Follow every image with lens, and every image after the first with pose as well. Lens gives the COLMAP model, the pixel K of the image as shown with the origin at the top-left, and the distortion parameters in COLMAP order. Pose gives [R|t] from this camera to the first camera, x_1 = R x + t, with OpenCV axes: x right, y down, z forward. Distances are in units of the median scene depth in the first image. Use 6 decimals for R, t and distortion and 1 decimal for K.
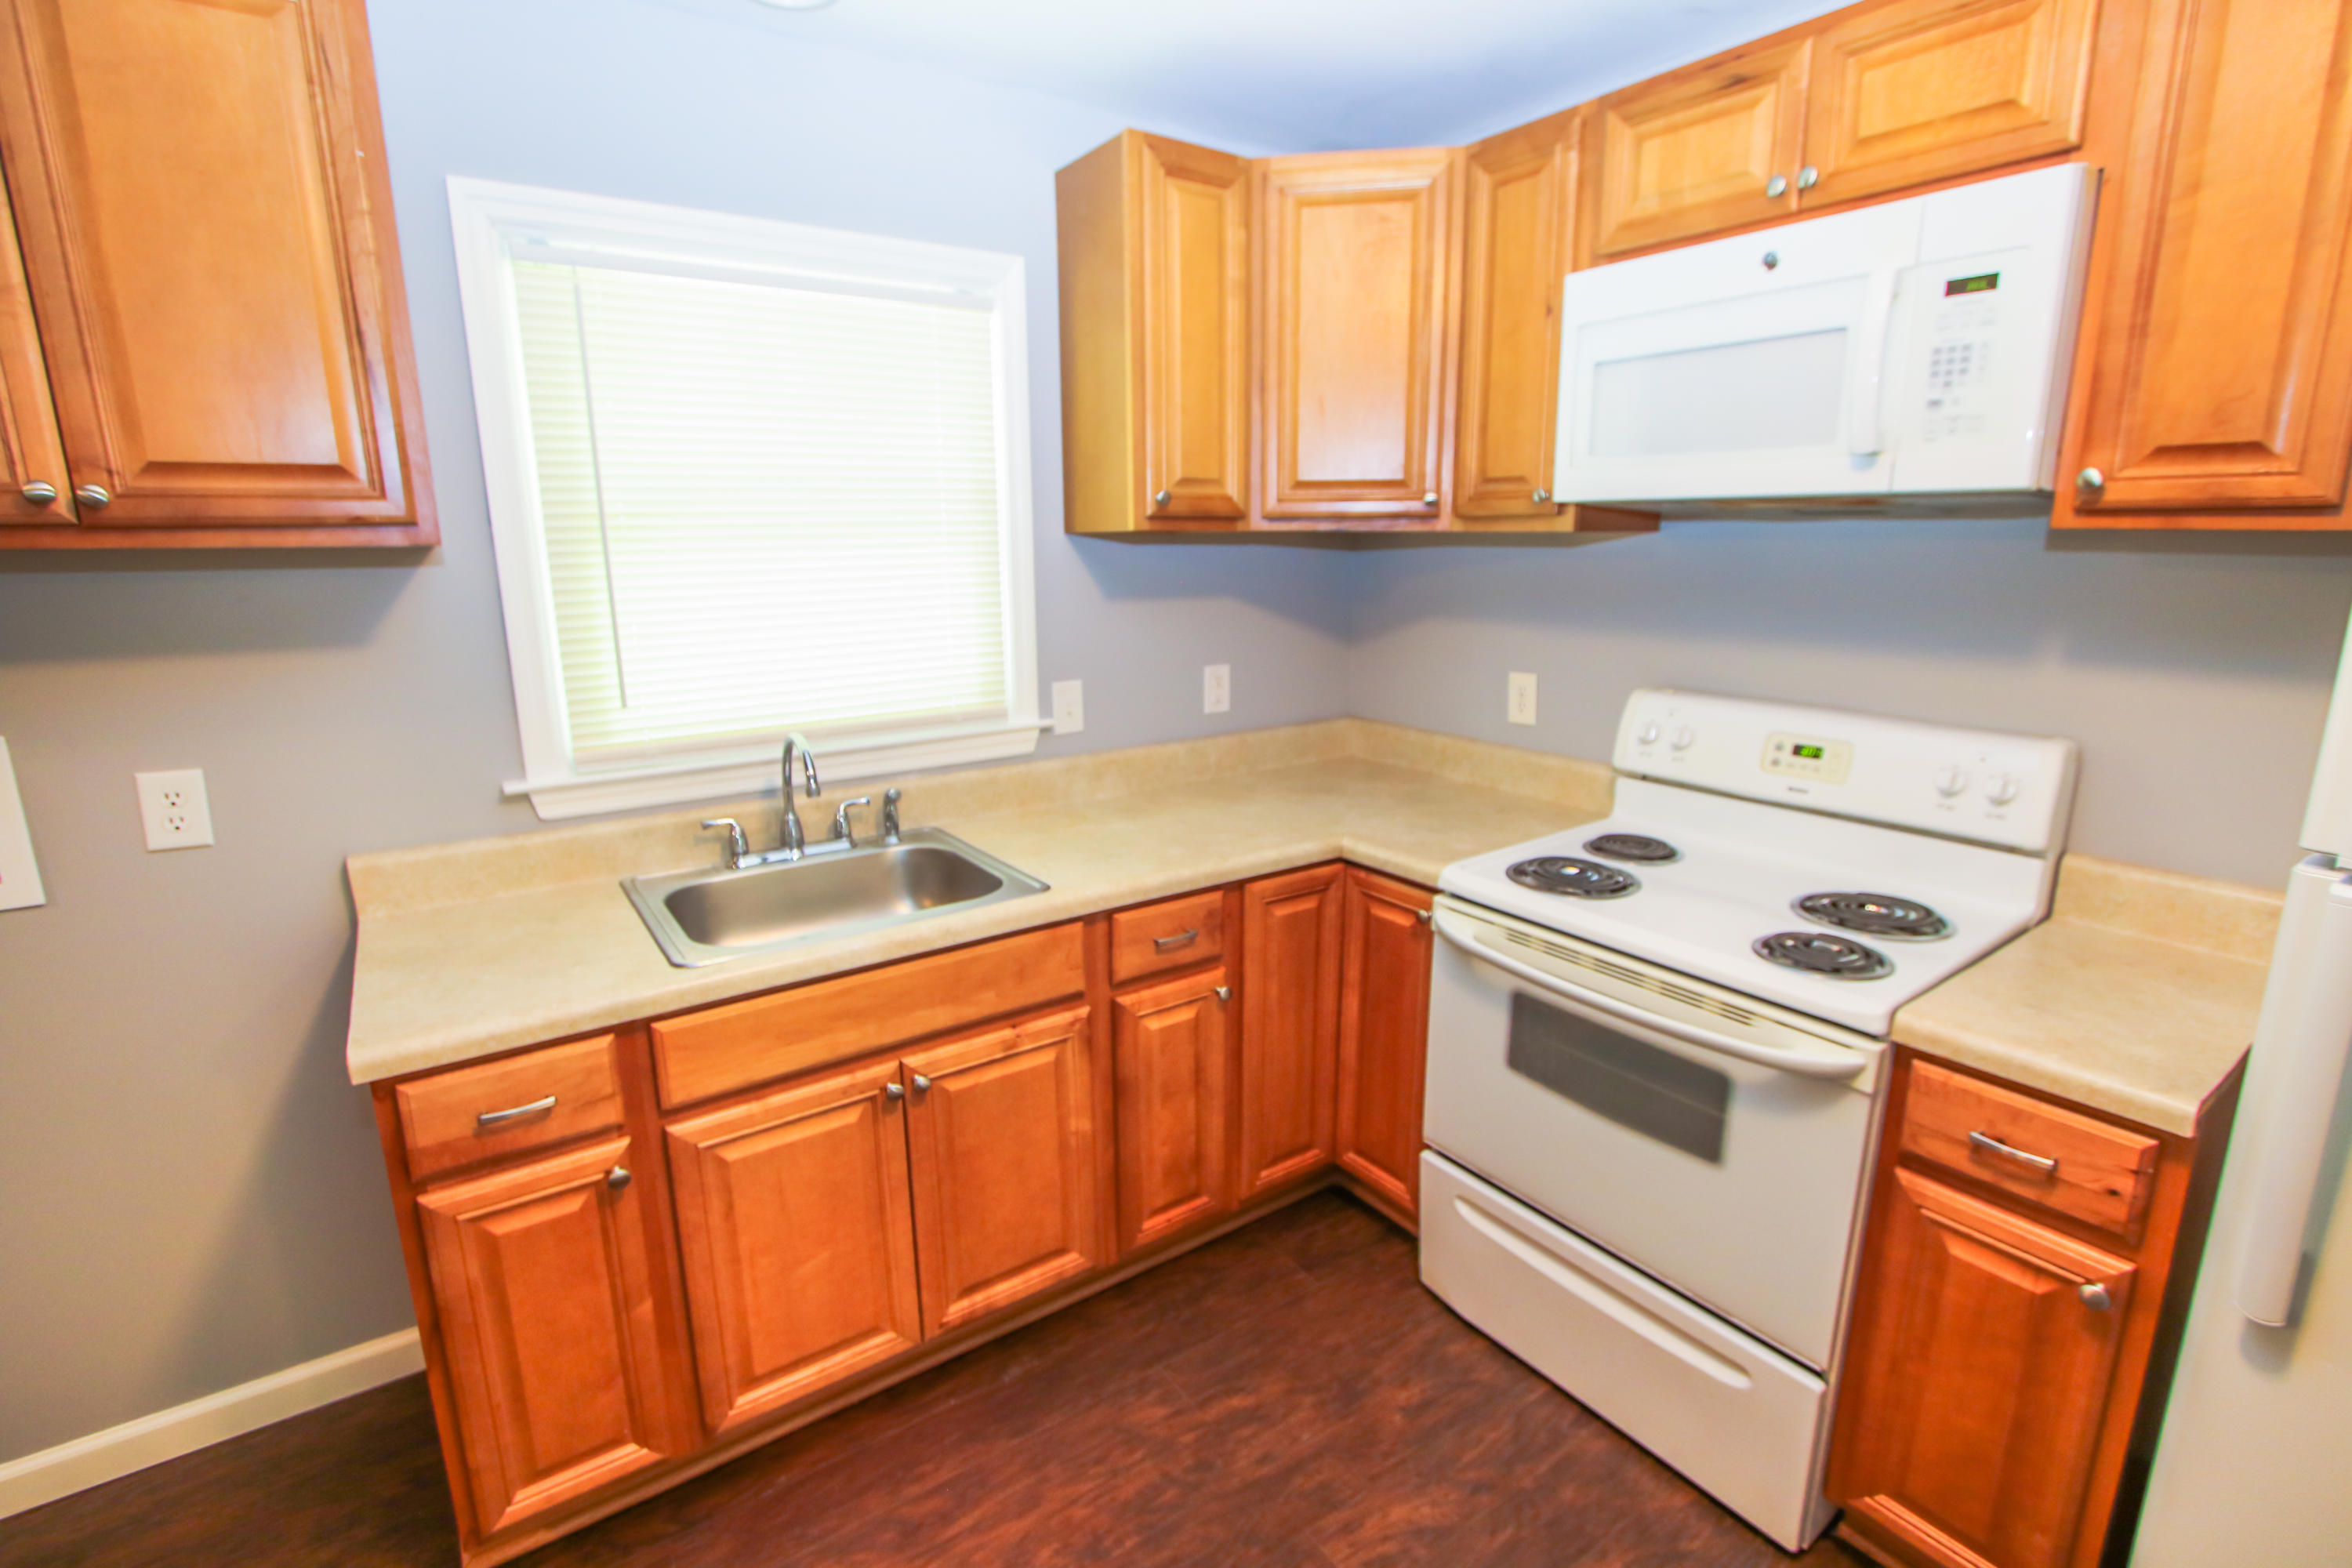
lens RADIAL K [[1076.3, 0, 1182.1], [0, 1076.3, 773.0], [0, 0, 1]] dist [-0.020861, 0.002799]
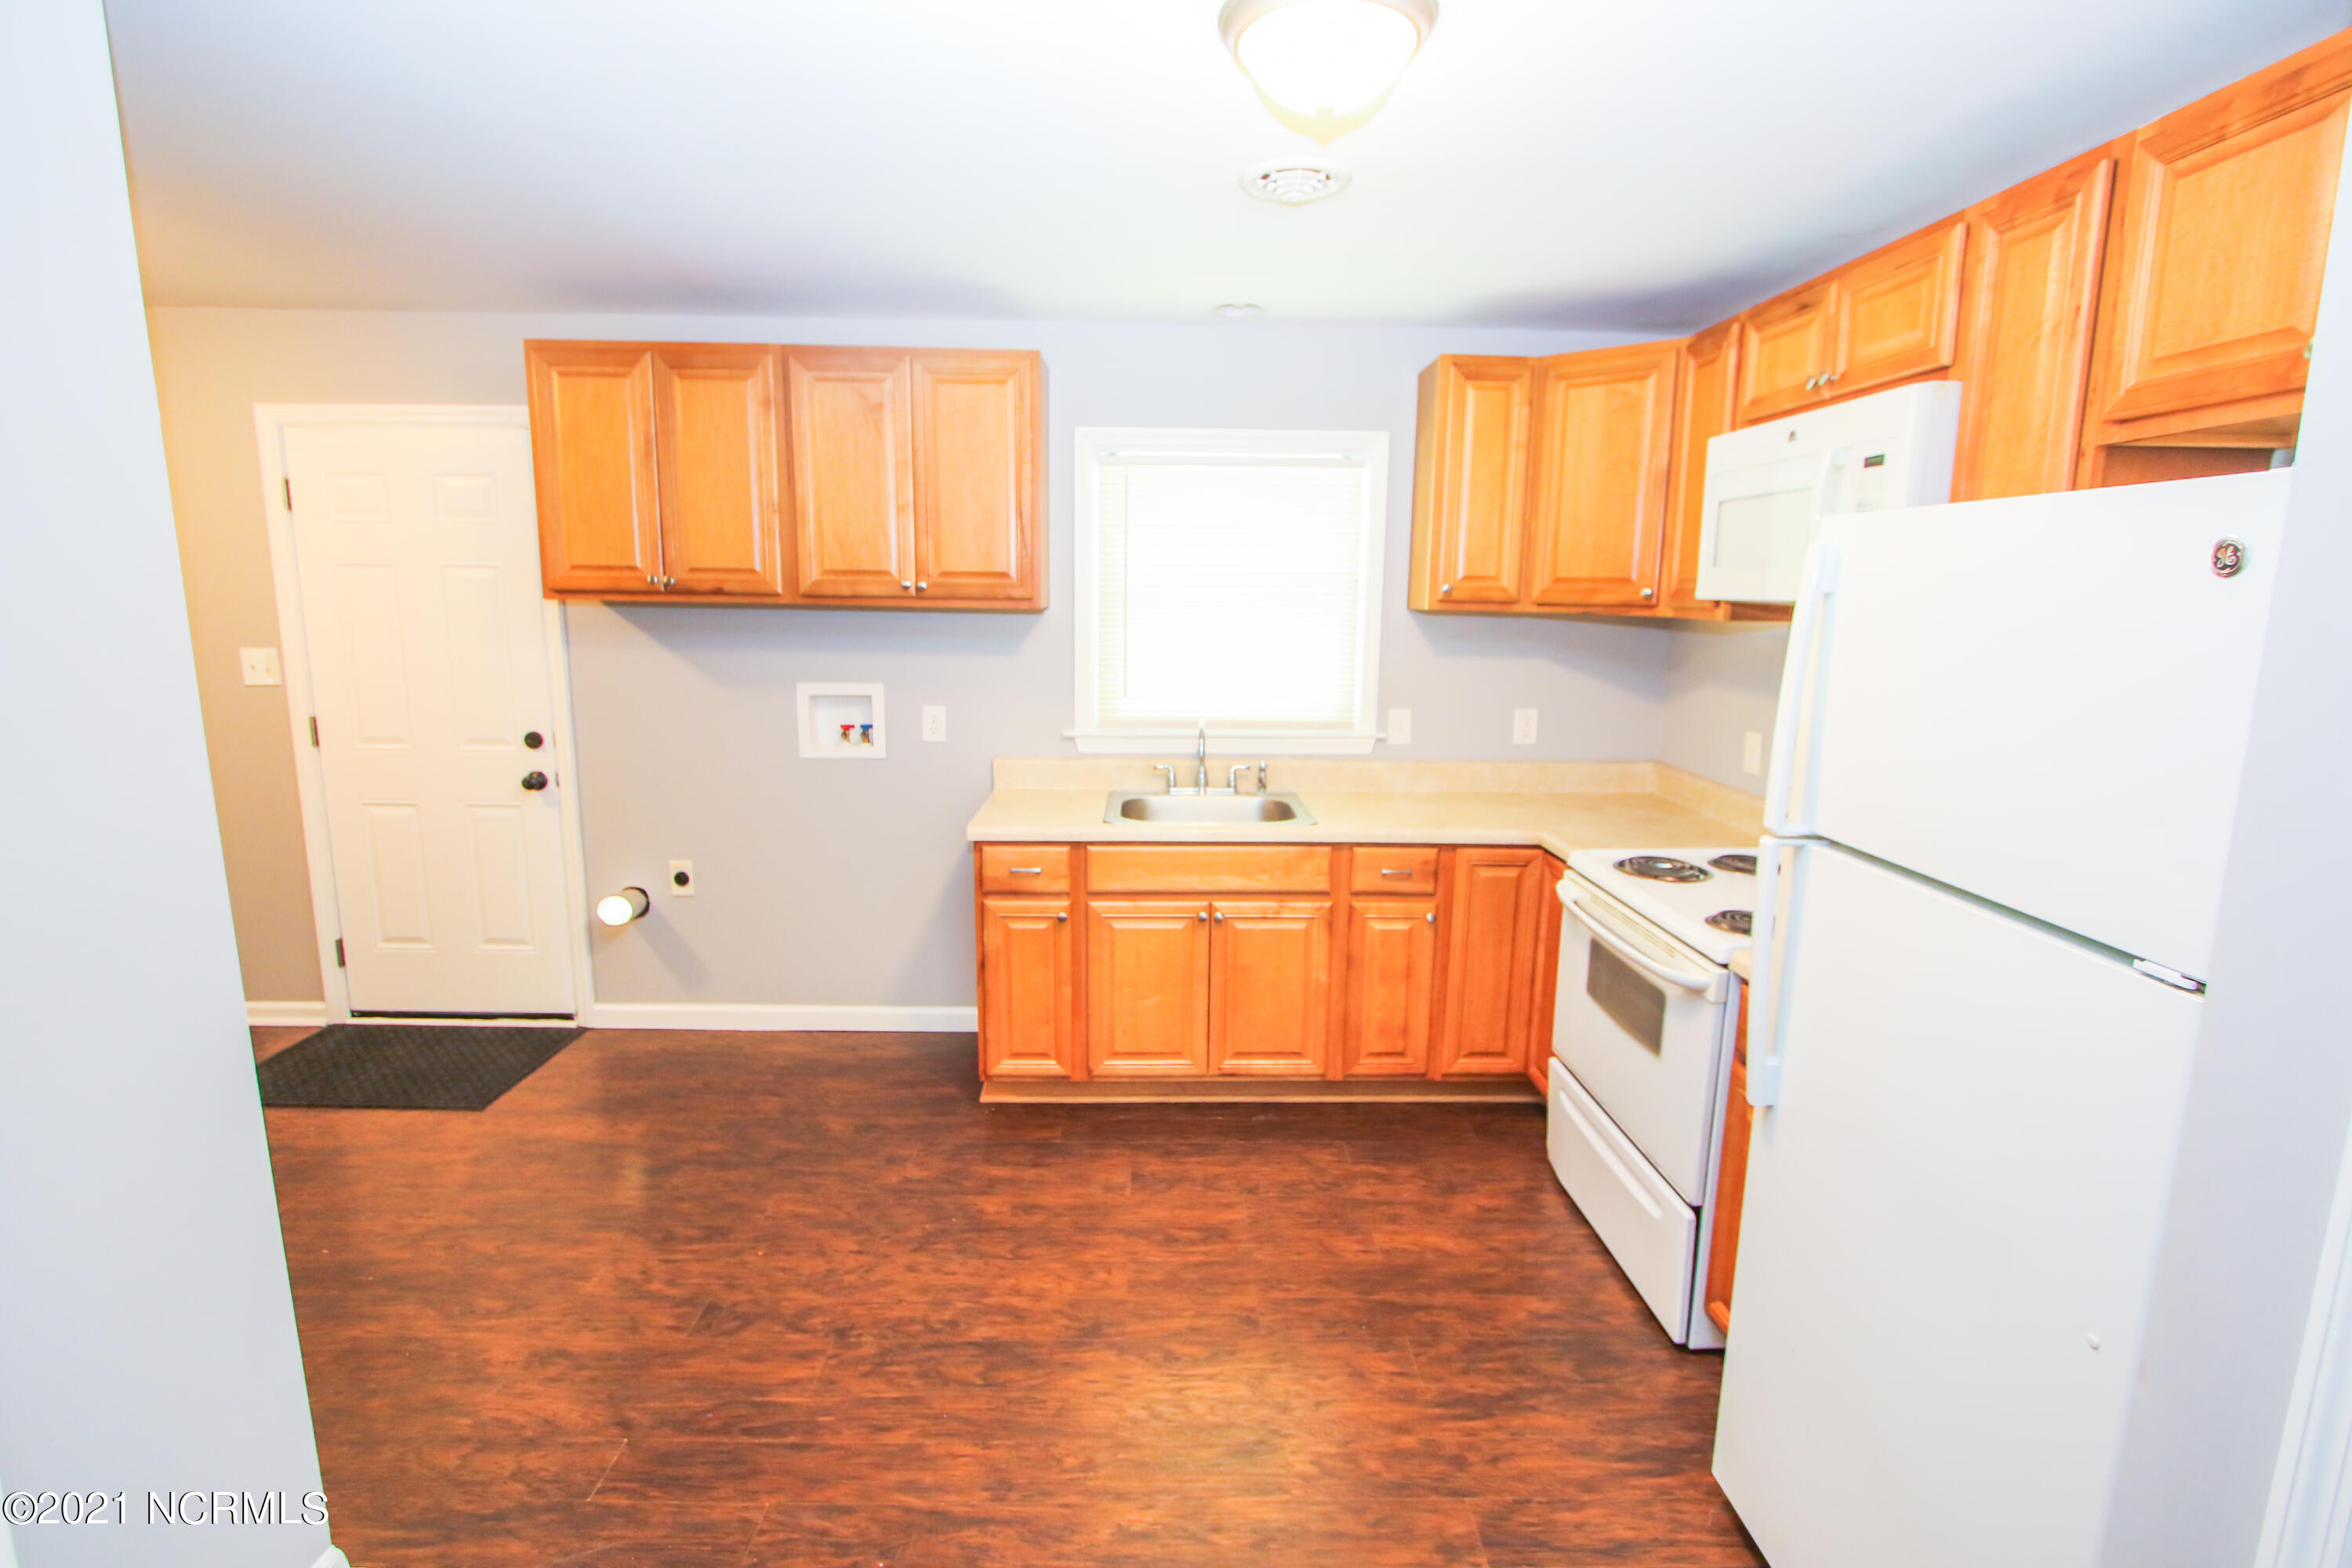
lens RADIAL K [[1076.3, 0, 1178.8], [0, 1076.3, 772.1], [0, 0, 1]] dist [-0.020861, 0.002799]
pose [[0.832744, 0.110536, -0.542512, 0.632570], [-0.137844, 0.990406, -0.009795, 0.078829], [0.536224, 0.082938, 0.839991, -0.541078]]
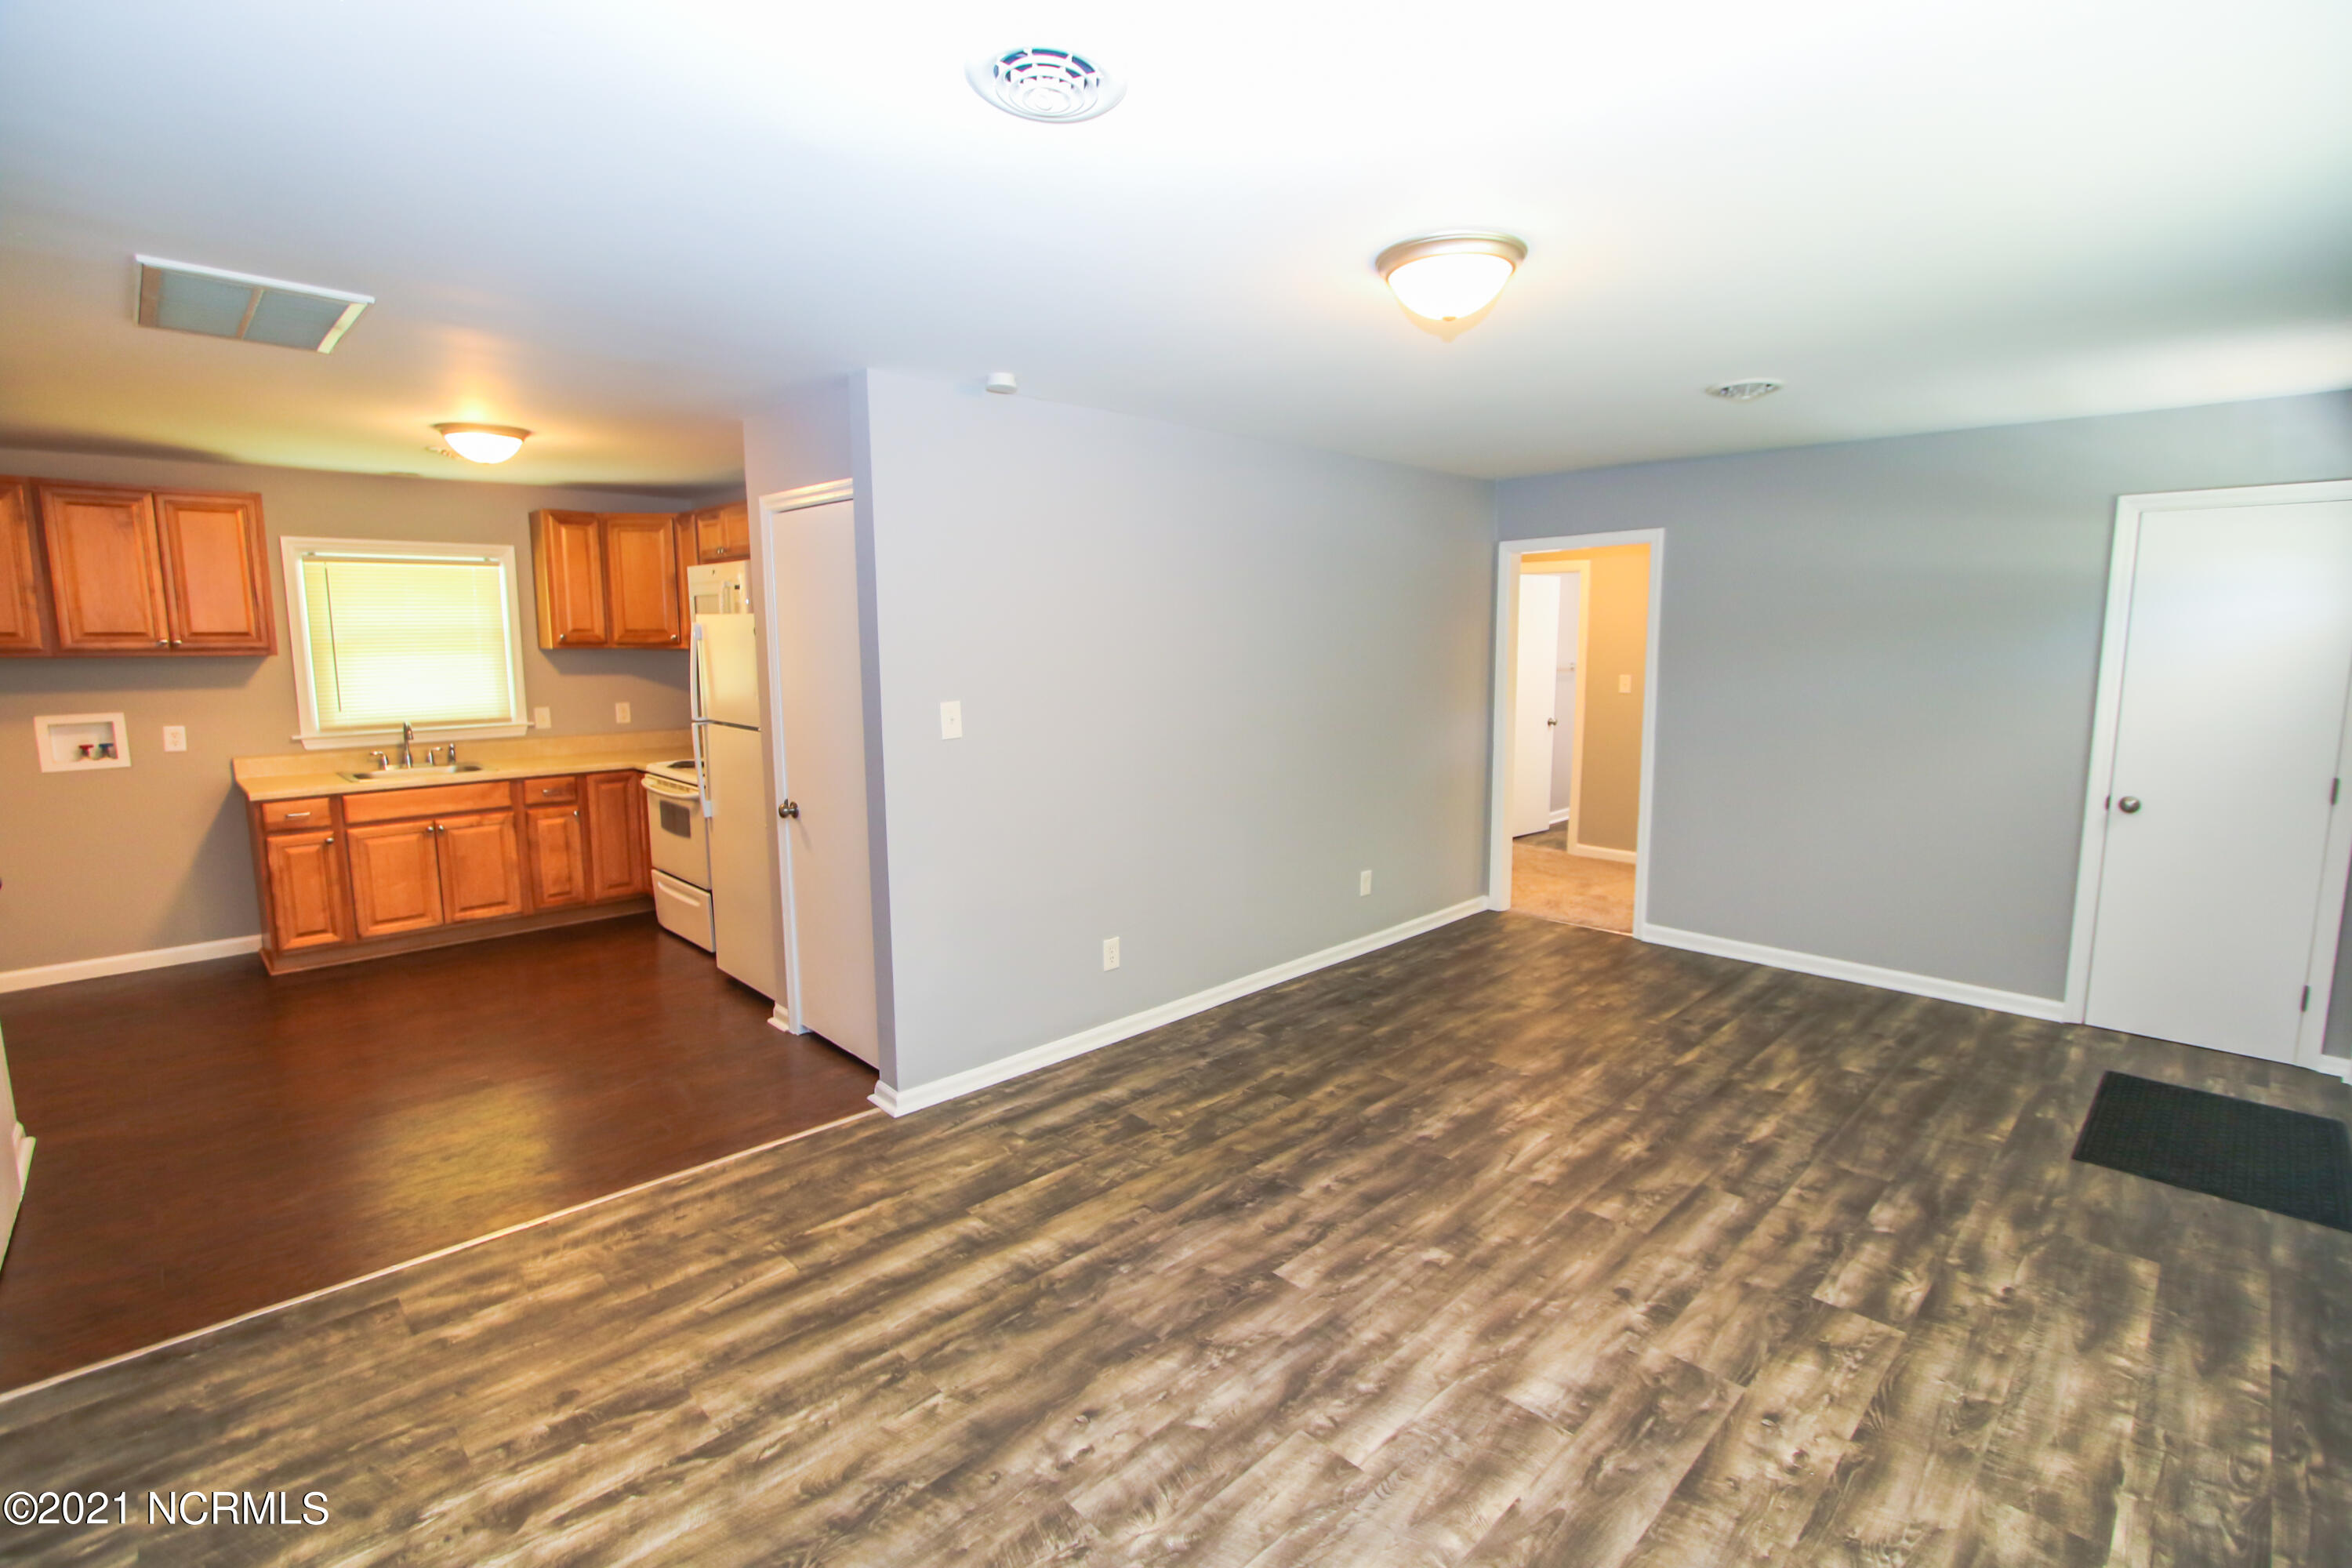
lens RADIAL K [[1076.3, 0, 1185.4], [0, 1076.3, 774.7], [0, 0, 1]] dist [-0.020861, 0.002799]
pose [[0.985205, -0.014638, 0.170751, 1.319755], [0.028770, 0.996332, -0.080587, 0.438842], [-0.168945, 0.084308, 0.982013, -2.338088]]
